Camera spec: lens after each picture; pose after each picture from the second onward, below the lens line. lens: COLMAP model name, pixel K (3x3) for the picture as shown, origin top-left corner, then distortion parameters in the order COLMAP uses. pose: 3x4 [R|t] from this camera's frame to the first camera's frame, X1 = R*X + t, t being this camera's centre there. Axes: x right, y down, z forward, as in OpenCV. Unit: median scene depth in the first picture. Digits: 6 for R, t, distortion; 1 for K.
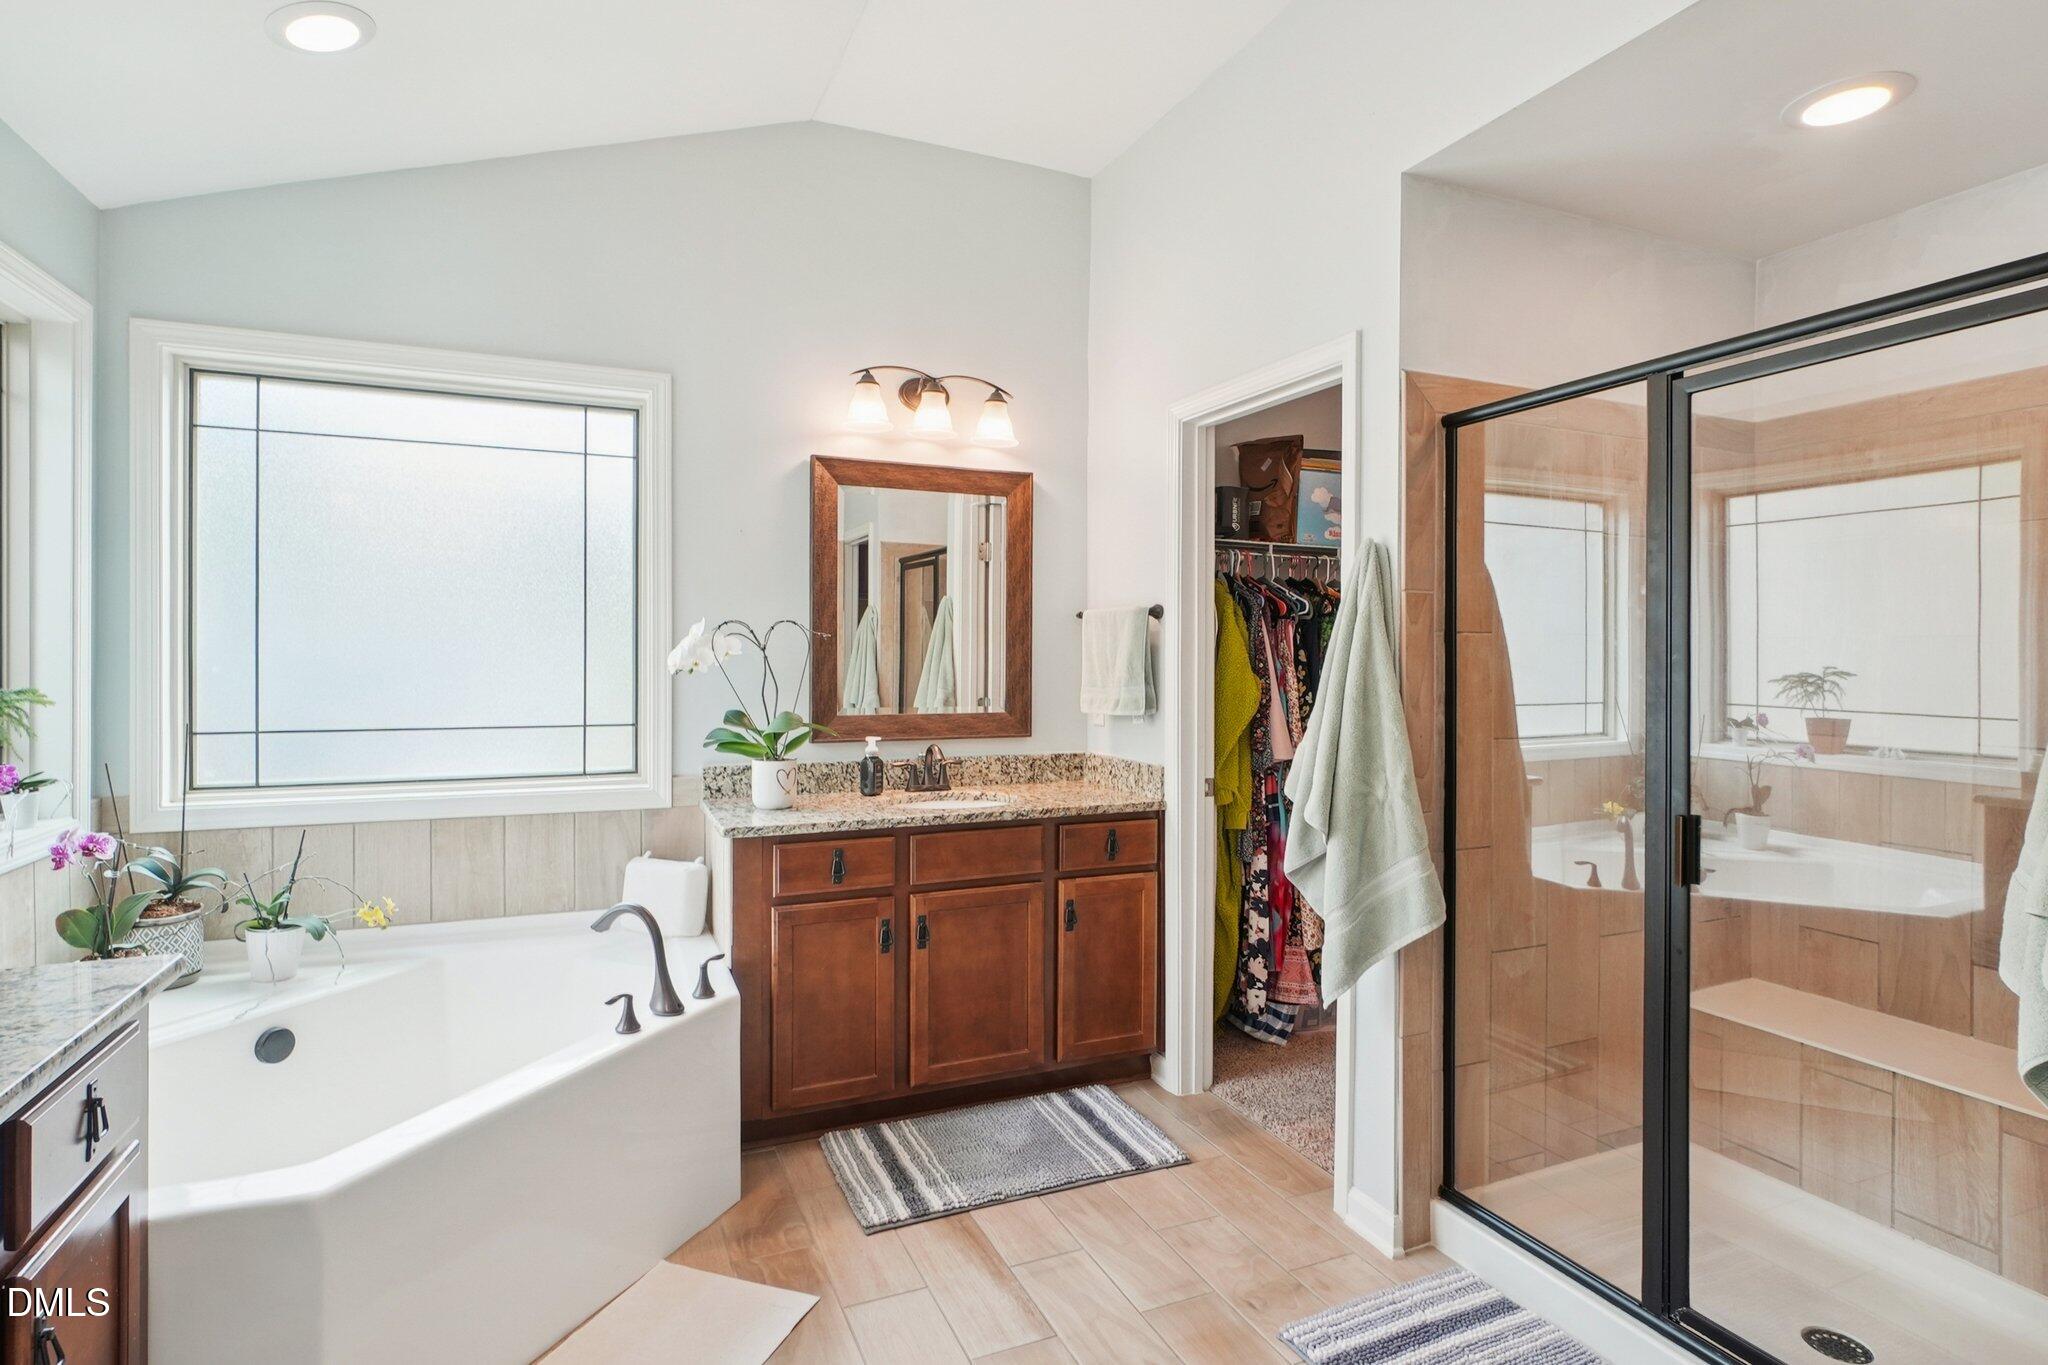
lens RADIAL K [[1033.1, 0, 992.6], [0, 1033.1, 667.3], [0, 0, 1]] dist [-0.005488, -0.000638]
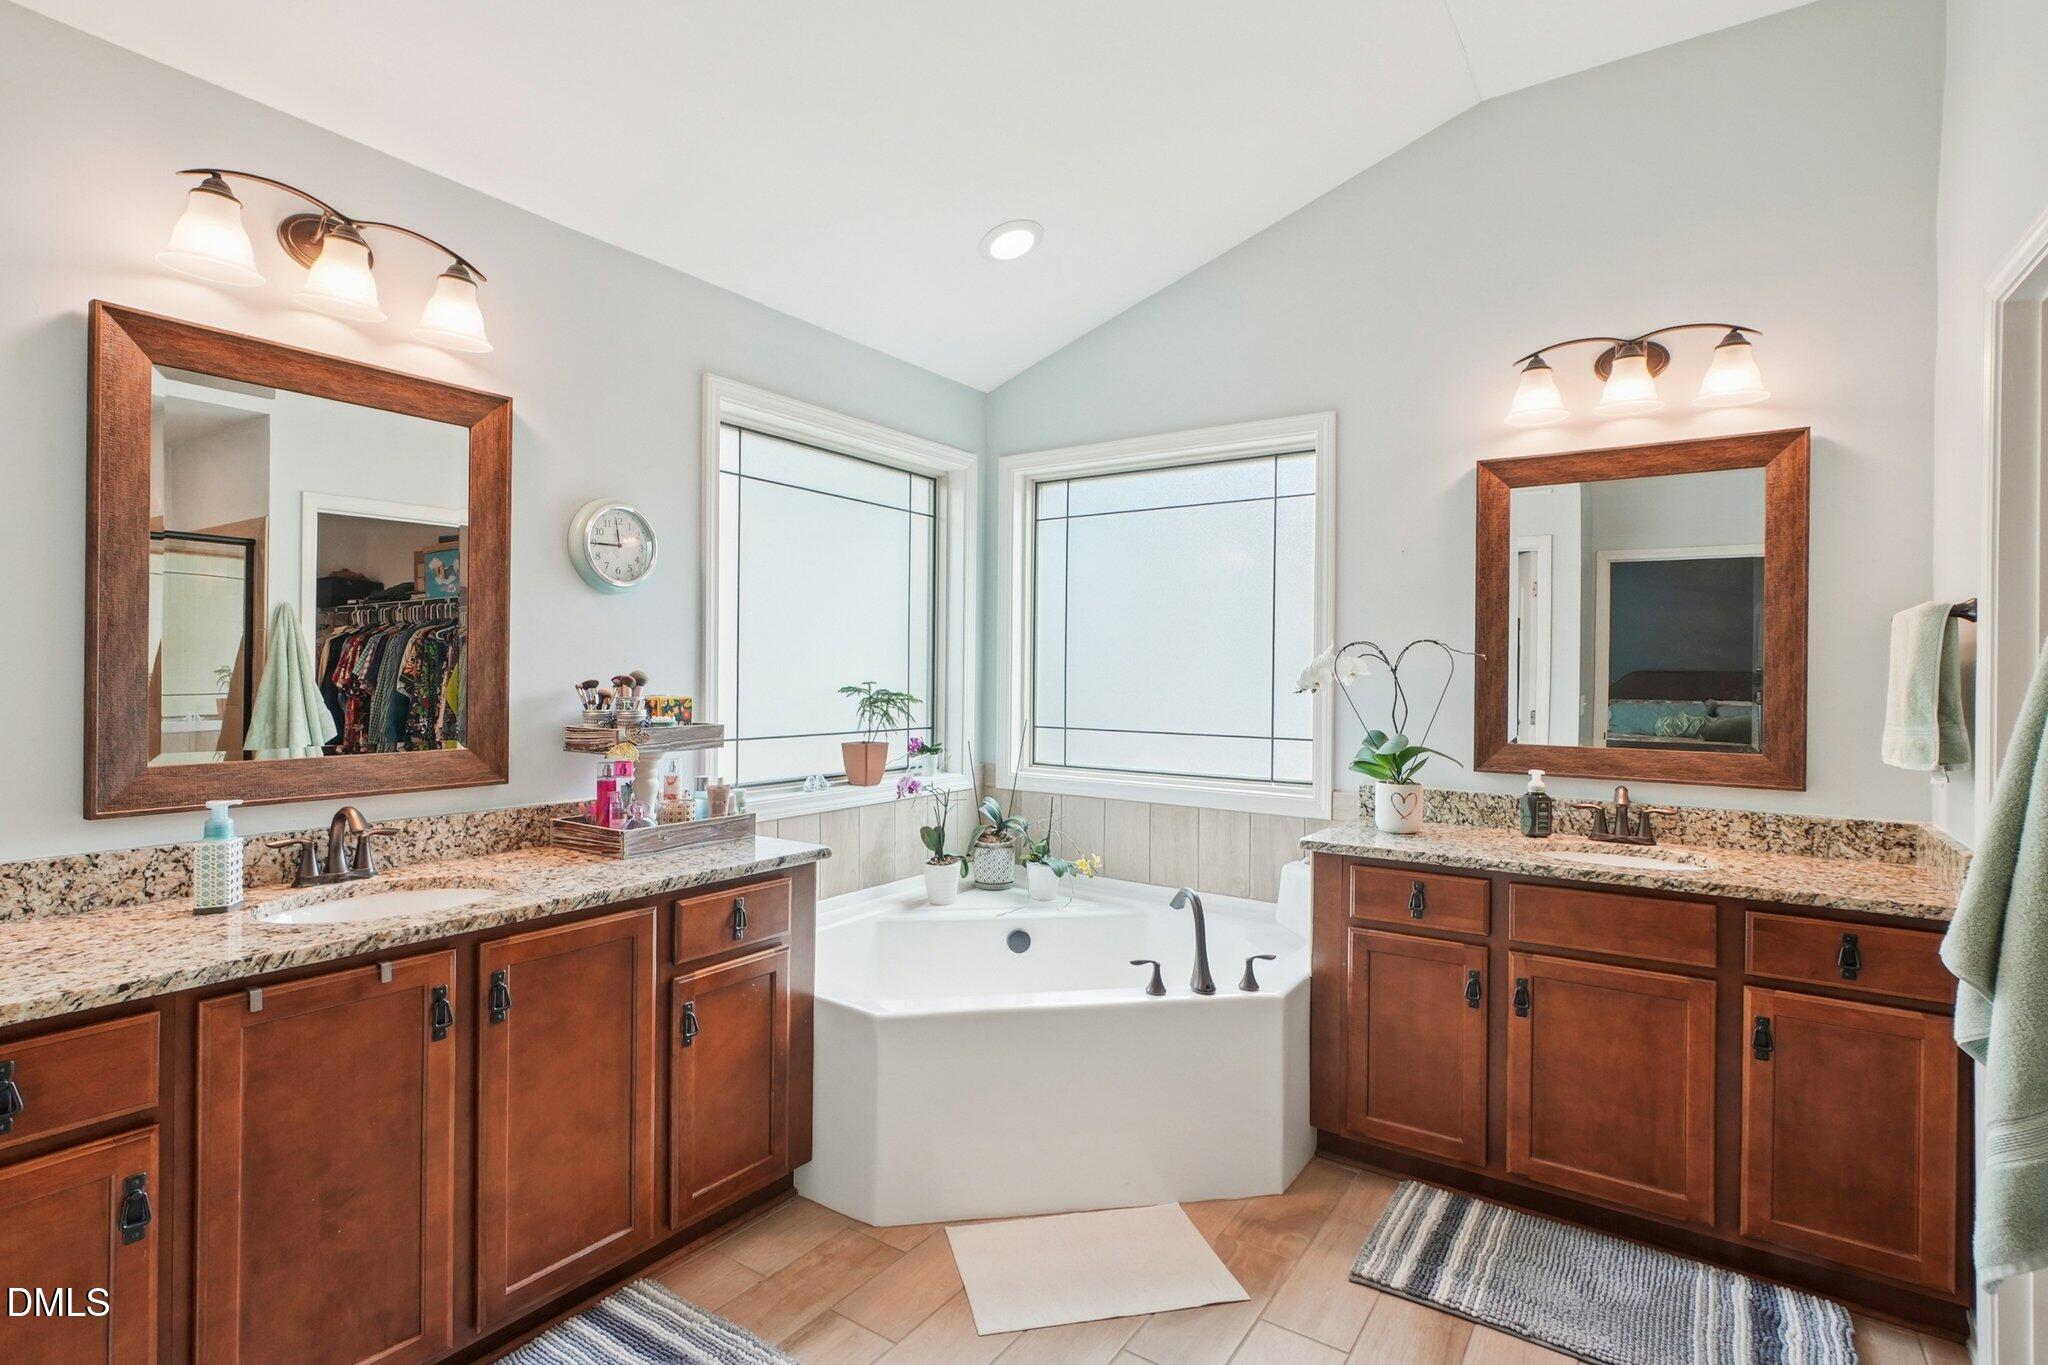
lens RADIAL K [[981.6, 0, 992.0], [0, 981.6, 680.0], [0, 0, 1]] dist [0.002486, 0.000491]
pose [[0.537663, 0.008200, -0.843120, 0.378803], [-0.017695, 0.999842, -0.001560, 0.000396], [0.842974, 0.015757, 0.537723, 0.179852]]
